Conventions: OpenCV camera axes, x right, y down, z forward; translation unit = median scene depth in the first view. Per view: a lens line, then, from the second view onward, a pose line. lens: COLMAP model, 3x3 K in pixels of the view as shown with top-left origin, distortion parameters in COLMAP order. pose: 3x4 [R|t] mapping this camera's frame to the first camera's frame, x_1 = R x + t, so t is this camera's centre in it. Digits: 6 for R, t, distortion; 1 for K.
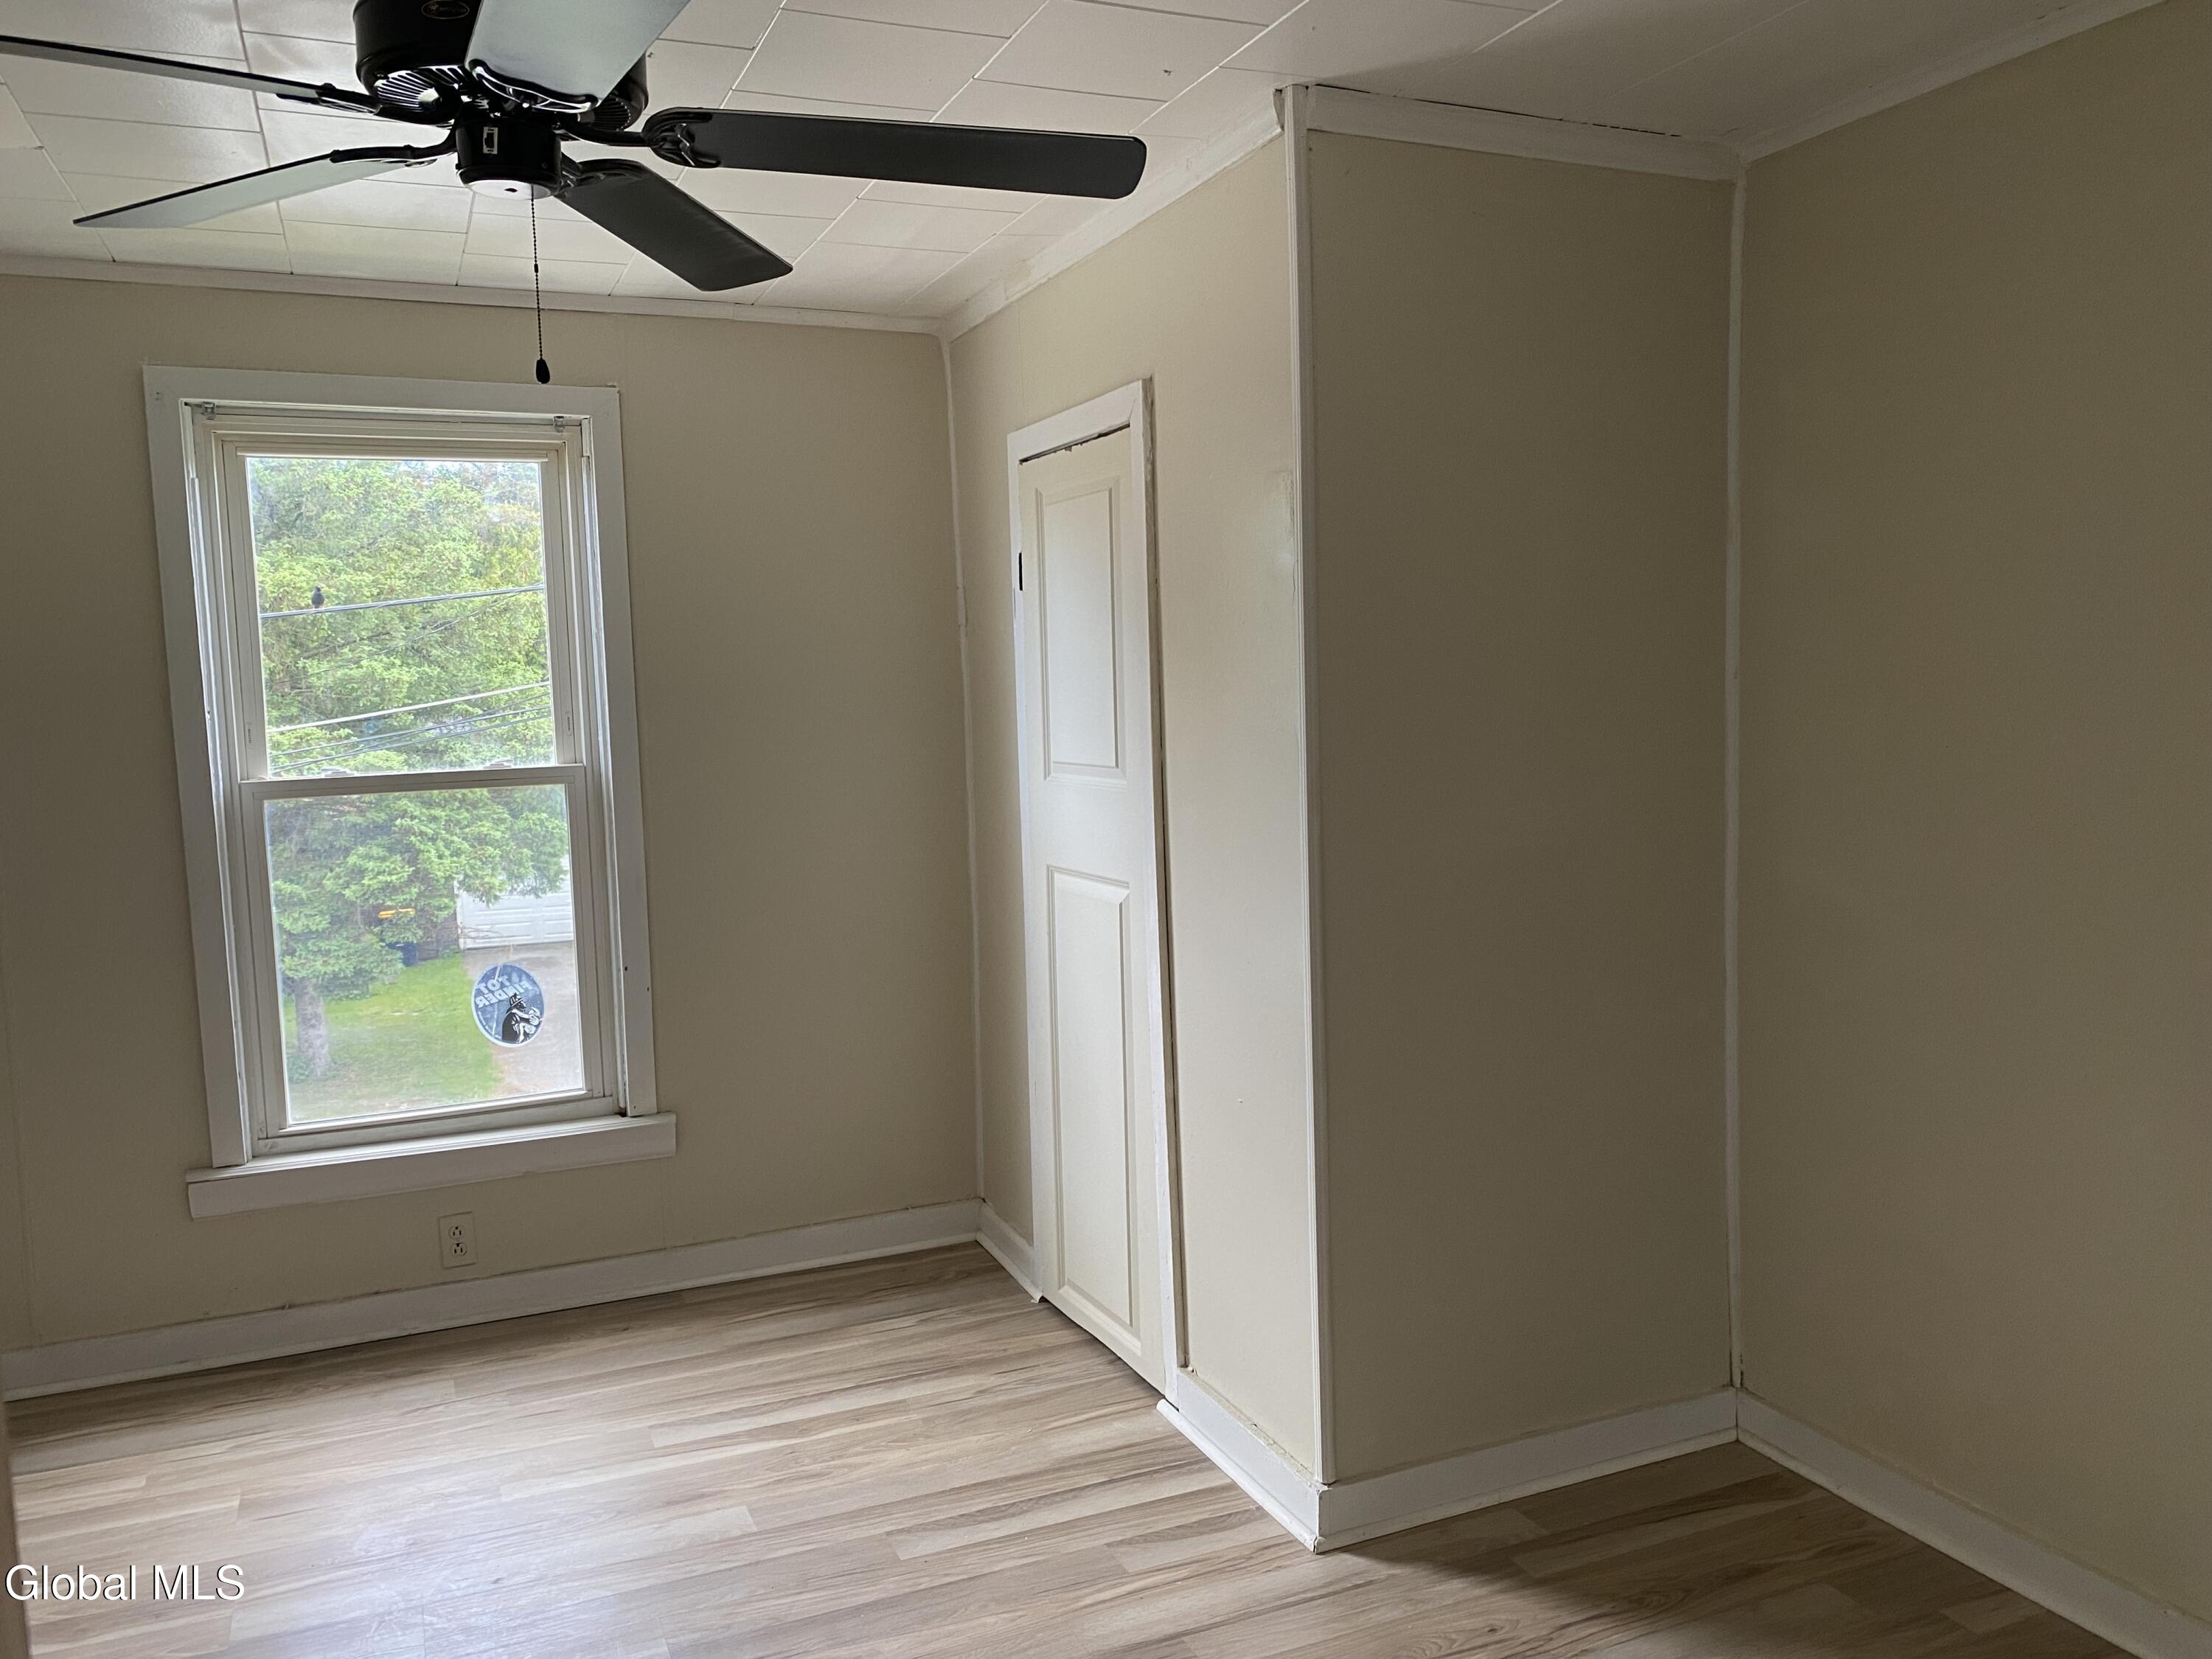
lens RADIAL K [[1685.0, 0, 1087.7], [0, 1685.0, 765.8], [0, 0, 1]] dist [0.023249, -0.028756]
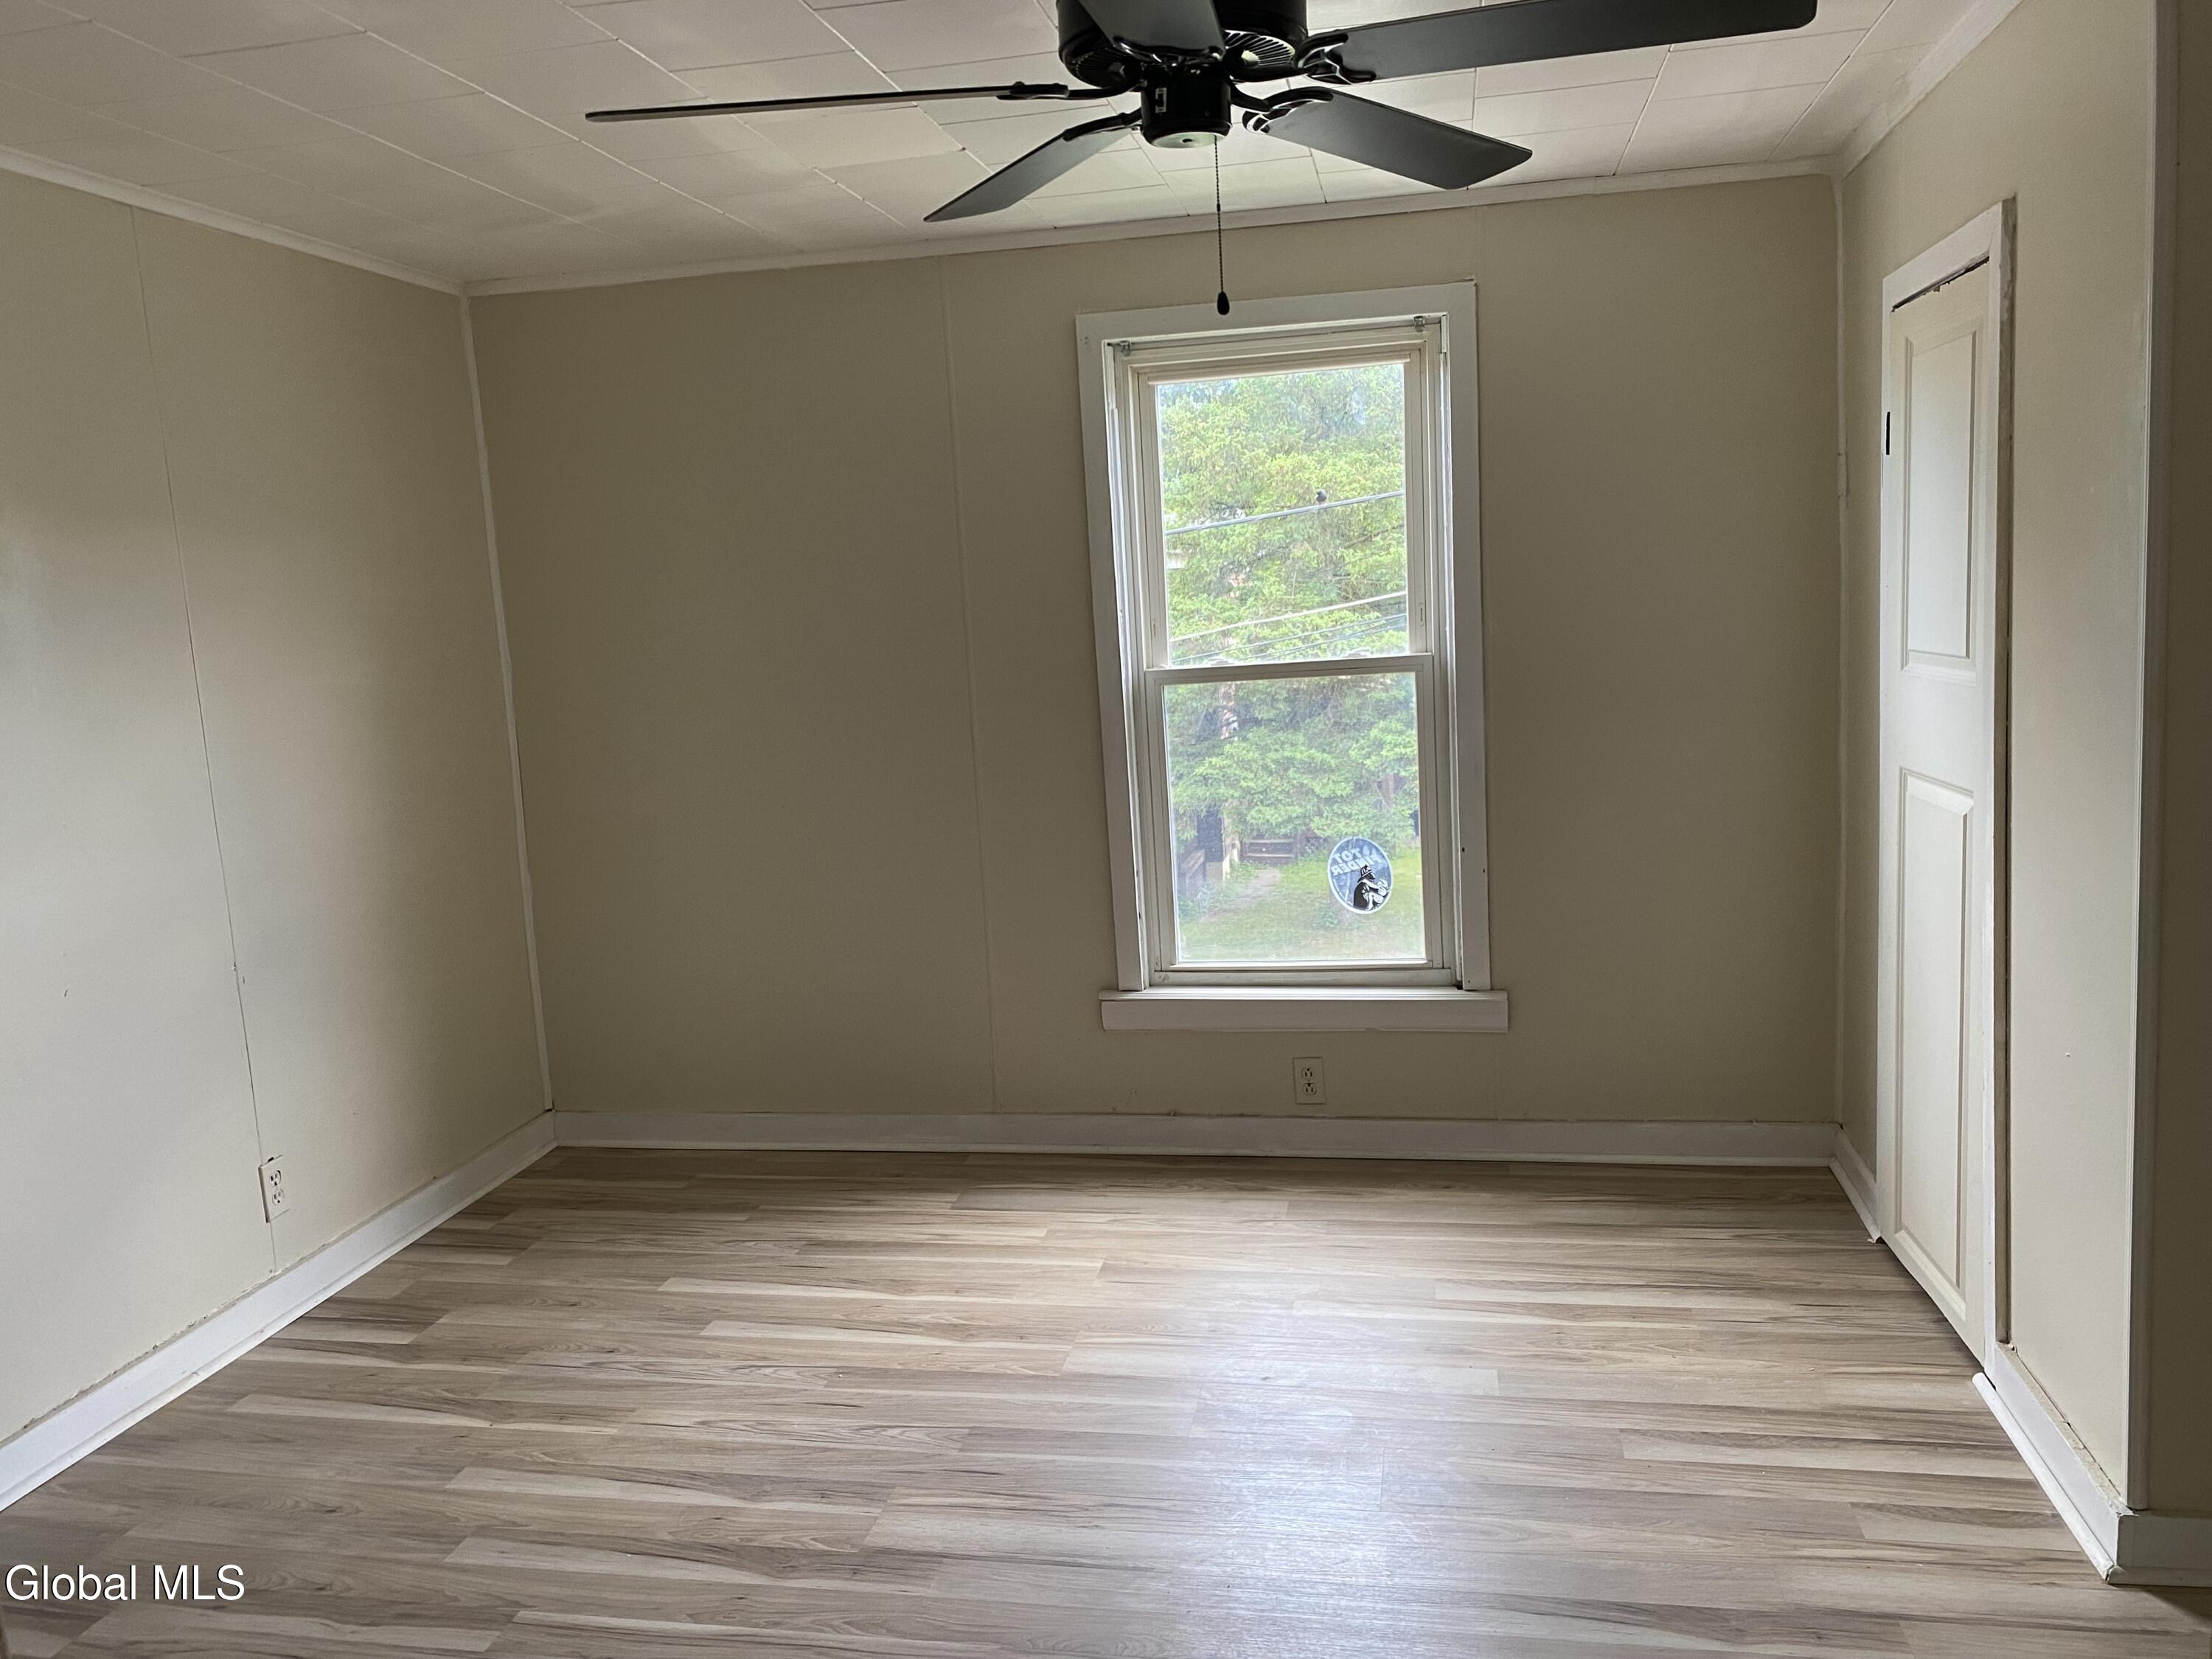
lens RADIAL K [[1685.0, 0, 1089.5], [0, 1685.0, 758.9], [0, 0, 1]] dist [0.023249, -0.028756]
pose [[0.820277, 0.036761, -0.570784, 0.143146], [0.002680, 0.997674, 0.068107, -0.007569], [0.571961, -0.057397, 0.818271, 0.022274]]
